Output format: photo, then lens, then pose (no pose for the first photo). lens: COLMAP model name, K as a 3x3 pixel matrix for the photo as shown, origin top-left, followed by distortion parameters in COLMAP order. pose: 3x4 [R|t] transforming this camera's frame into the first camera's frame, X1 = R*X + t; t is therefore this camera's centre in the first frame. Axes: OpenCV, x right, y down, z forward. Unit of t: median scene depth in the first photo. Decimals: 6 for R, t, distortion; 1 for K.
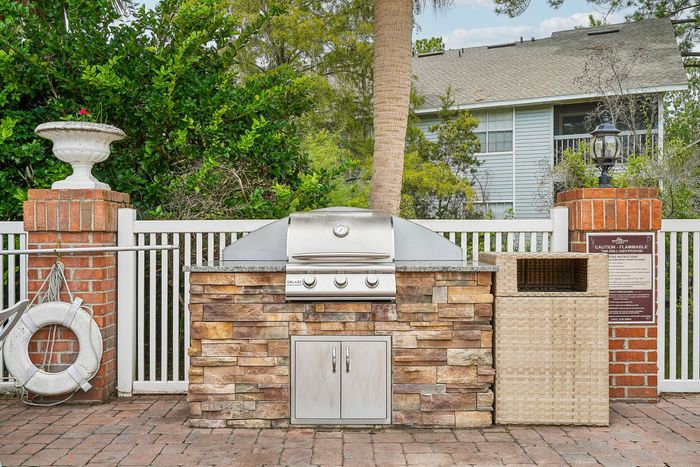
lens RADIAL K [[596.5, 0, 350.0], [0, 596.5, 233.5], [0, 0, 1]] dist [0.000026, -0.003737]
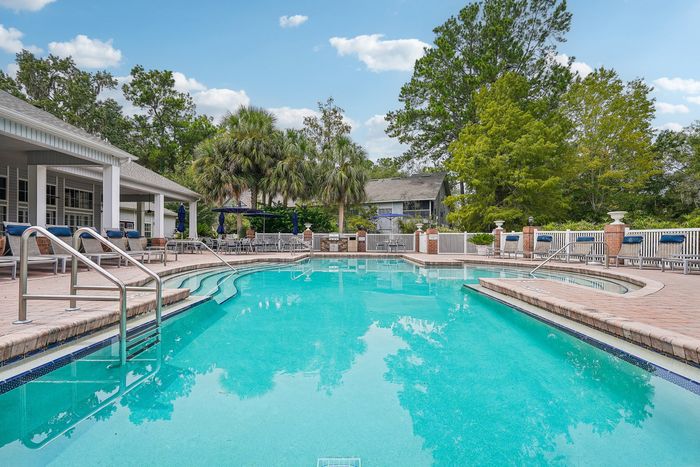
lens RADIAL K [[319.5, 0, 350.0], [0, 319.5, 233.5], [0, 0, 1]] dist [-0.000228, -0.000041]
pose [[0.998504, 0.001365, -0.054666, 0.636542], [-0.002314, 0.999848, -0.017290, 0.081536], [0.054634, 0.017391, 0.998355, -5.162799]]
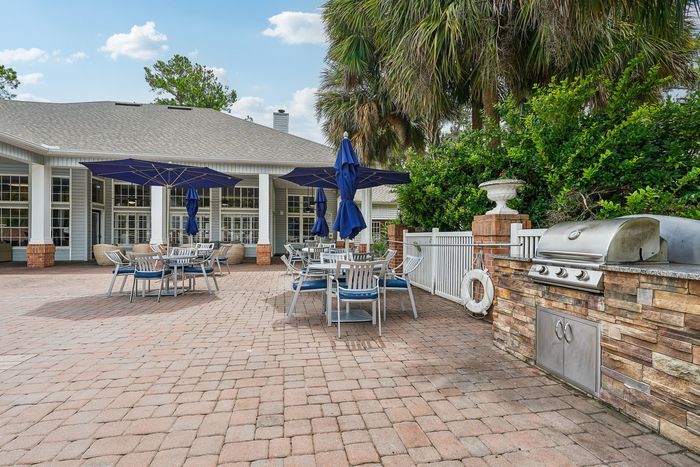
lens RADIAL K [[319.5, 0, 350.0], [0, 319.5, 233.5], [0, 0, 1]] dist [-0.000228, -0.000041]
pose [[0.193935, -0.005477, -0.980999, 0.595171], [-0.005338, 0.999964, -0.006638, -0.000459], [0.981000, 0.006524, 0.193899, 0.388766]]
